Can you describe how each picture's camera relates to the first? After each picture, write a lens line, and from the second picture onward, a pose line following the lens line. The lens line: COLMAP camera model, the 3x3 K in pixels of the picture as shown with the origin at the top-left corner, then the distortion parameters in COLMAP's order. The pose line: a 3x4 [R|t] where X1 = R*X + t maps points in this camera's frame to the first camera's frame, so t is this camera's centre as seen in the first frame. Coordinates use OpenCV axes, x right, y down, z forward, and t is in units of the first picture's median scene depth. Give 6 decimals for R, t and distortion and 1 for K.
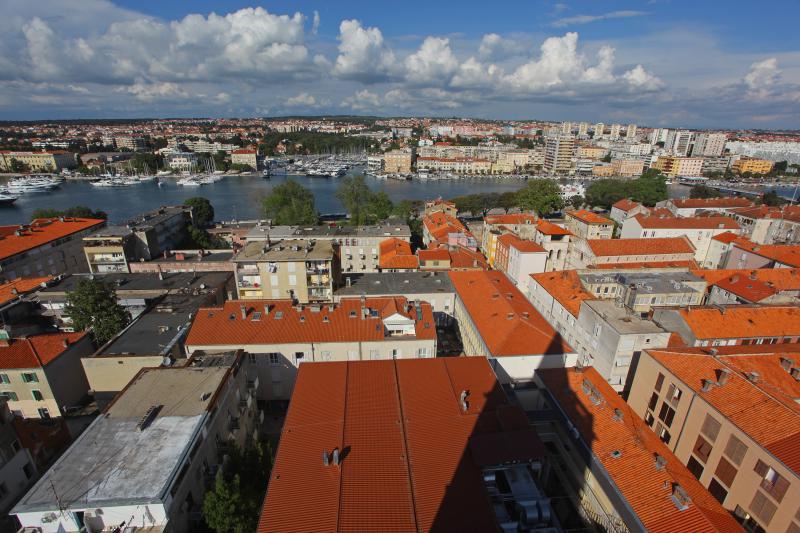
lens RADIAL K [[371.0, 0, 400.0], [0, 371.0, 266.5], [0, 0, 1]] dist [-0.016898, 0.000138]
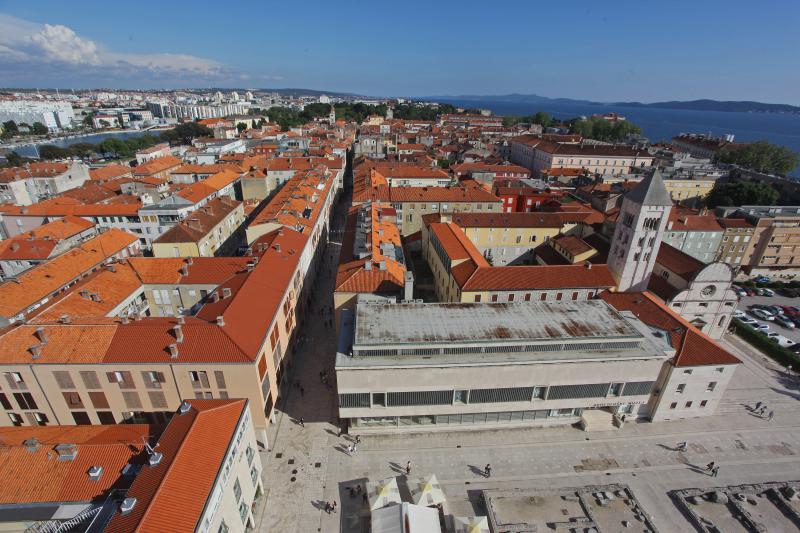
lens RADIAL K [[383.7, 0, 393.2], [0, 383.7, 267.3], [0, 0, 1]] dist [-0.070419, 0.029732]
pose [[0.028253, -0.417436, 0.908267, 0.036853], [0.329673, 0.861682, 0.385771, 0.051556], [-0.943672, 0.288532, 0.161963, -0.138794]]
